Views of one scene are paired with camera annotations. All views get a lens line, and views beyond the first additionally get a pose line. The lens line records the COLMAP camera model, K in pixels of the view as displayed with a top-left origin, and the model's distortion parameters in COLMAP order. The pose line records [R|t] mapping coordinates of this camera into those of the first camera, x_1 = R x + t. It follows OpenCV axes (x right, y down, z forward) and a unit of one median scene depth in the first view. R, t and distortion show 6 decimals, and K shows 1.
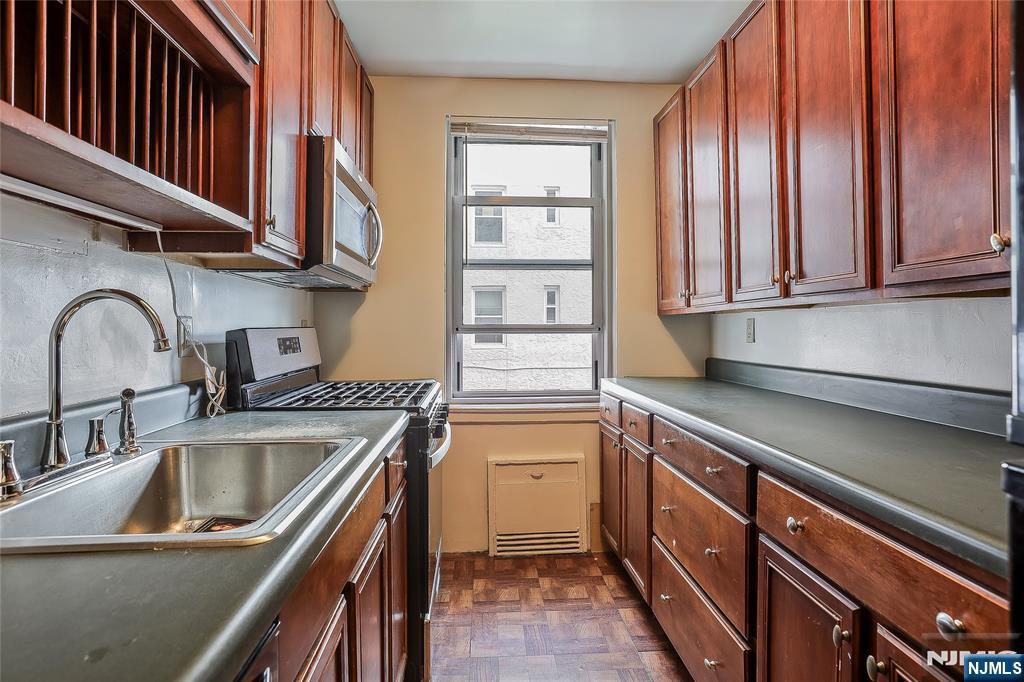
lens RADIAL K [[549.5, 0, 514.7], [0, 549.5, 326.6], [0, 0, 1]] dist [-0.052400, 0.035529]
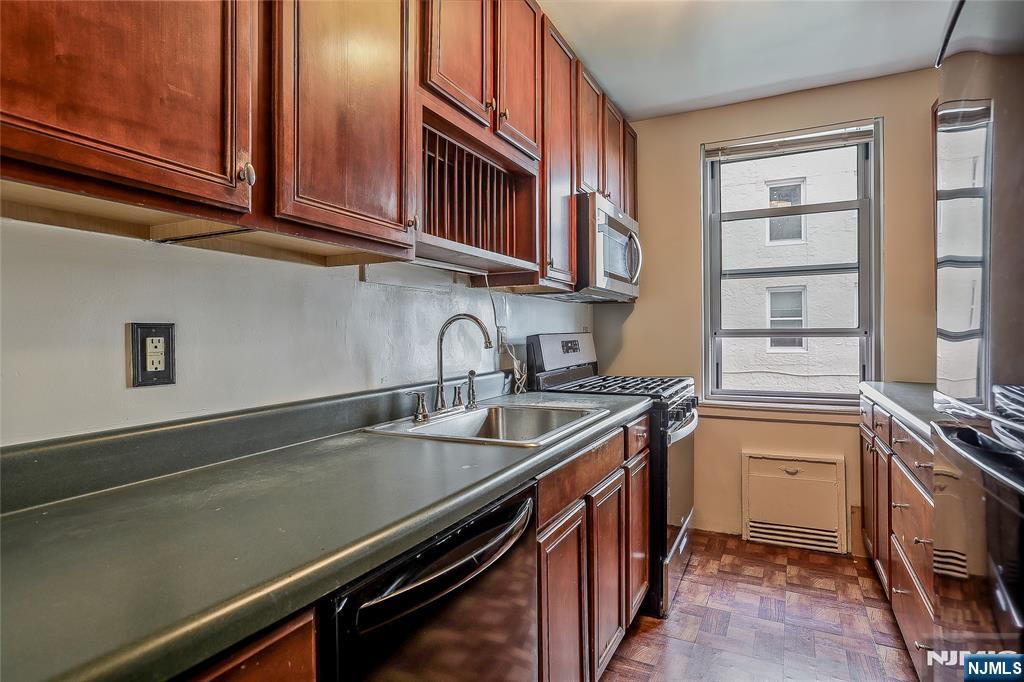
lens RADIAL K [[559.2, 0, 512.7], [0, 559.2, 336.5], [0, 0, 1]] dist [-0.050637, 0.040321]
pose [[0.858617, -0.001881, -0.512615, 0.166028], [0.007941, 0.999922, 0.009633, -0.004469], [0.512557, -0.012342, 0.858565, -0.248278]]
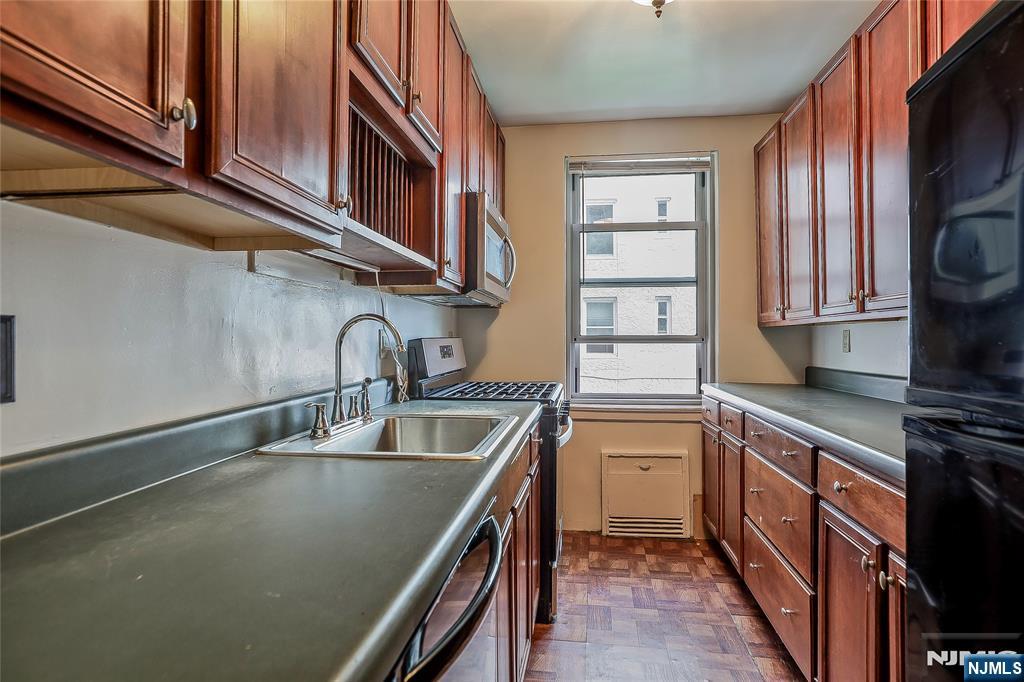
lens RADIAL K [[559.2, 0, 512.7], [0, 559.2, 336.5], [0, 0, 1]] dist [-0.050637, 0.040321]
pose [[0.980166, 0.001170, -0.198174, 0.000044], [-0.001342, 0.999999, -0.000734, -0.000172], [0.198173, 0.000986, 0.980167, -0.254718]]
